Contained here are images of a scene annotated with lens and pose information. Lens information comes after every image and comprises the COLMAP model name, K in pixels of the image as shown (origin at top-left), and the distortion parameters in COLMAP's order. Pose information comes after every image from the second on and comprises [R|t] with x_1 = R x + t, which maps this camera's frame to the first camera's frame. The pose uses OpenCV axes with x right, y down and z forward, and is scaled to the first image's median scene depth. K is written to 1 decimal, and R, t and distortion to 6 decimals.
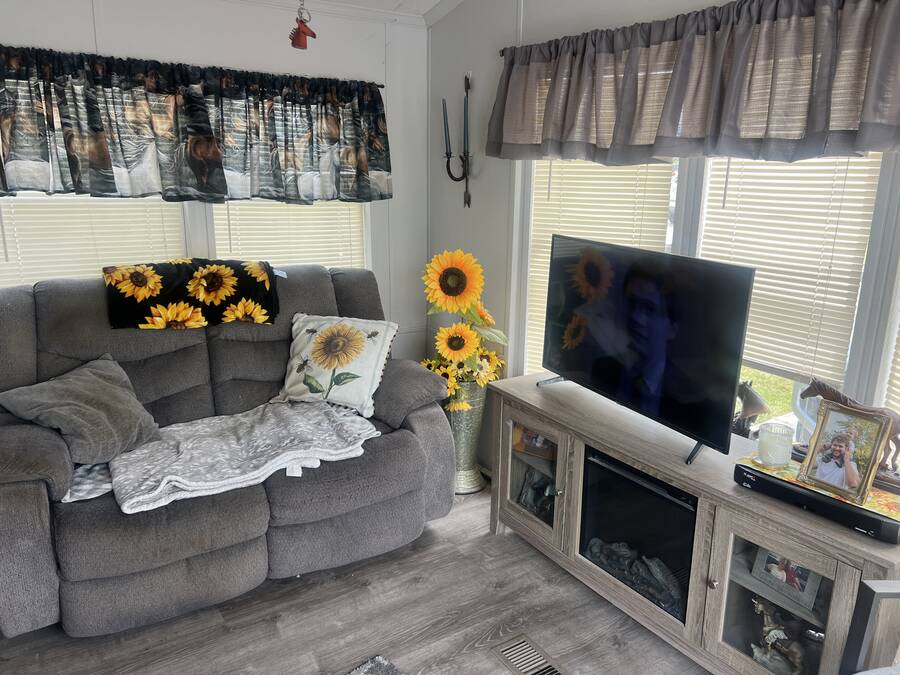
lens RADIAL K [[675.5, 0, 449.3], [0, 675.5, 341.5], [0, 0, 1]] dist [0.050884, -0.056757]
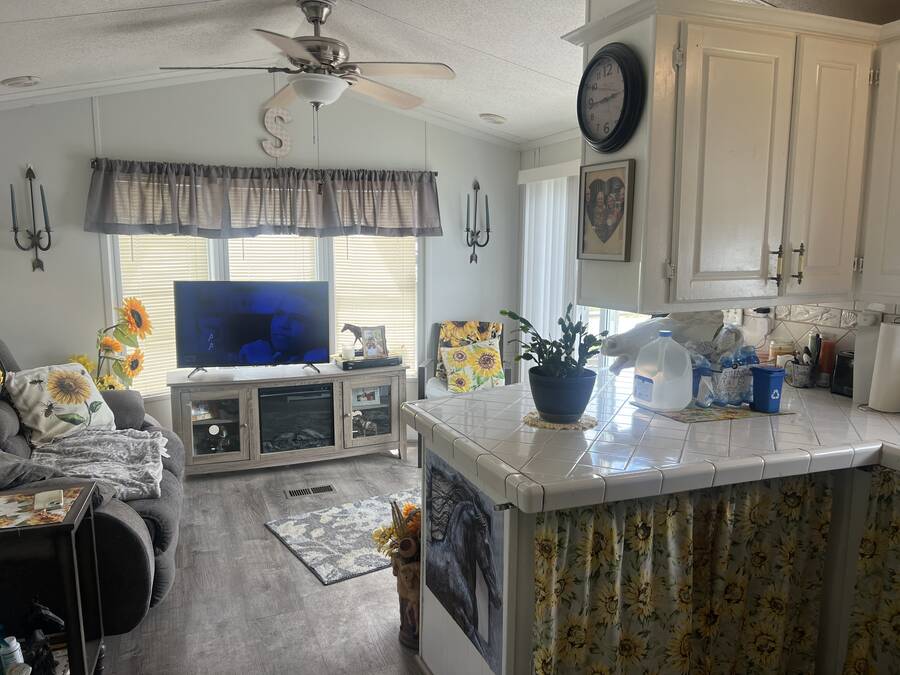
lens RADIAL K [[675.5, 0, 449.3], [0, 675.5, 341.5], [0, 0, 1]] dist [0.050884, -0.056757]
pose [[0.194520, -0.159033, 0.967921, -1.239663], [0.241278, 0.964209, 0.109934, -0.041644], [-0.950761, 0.212153, 0.225929, 0.065139]]
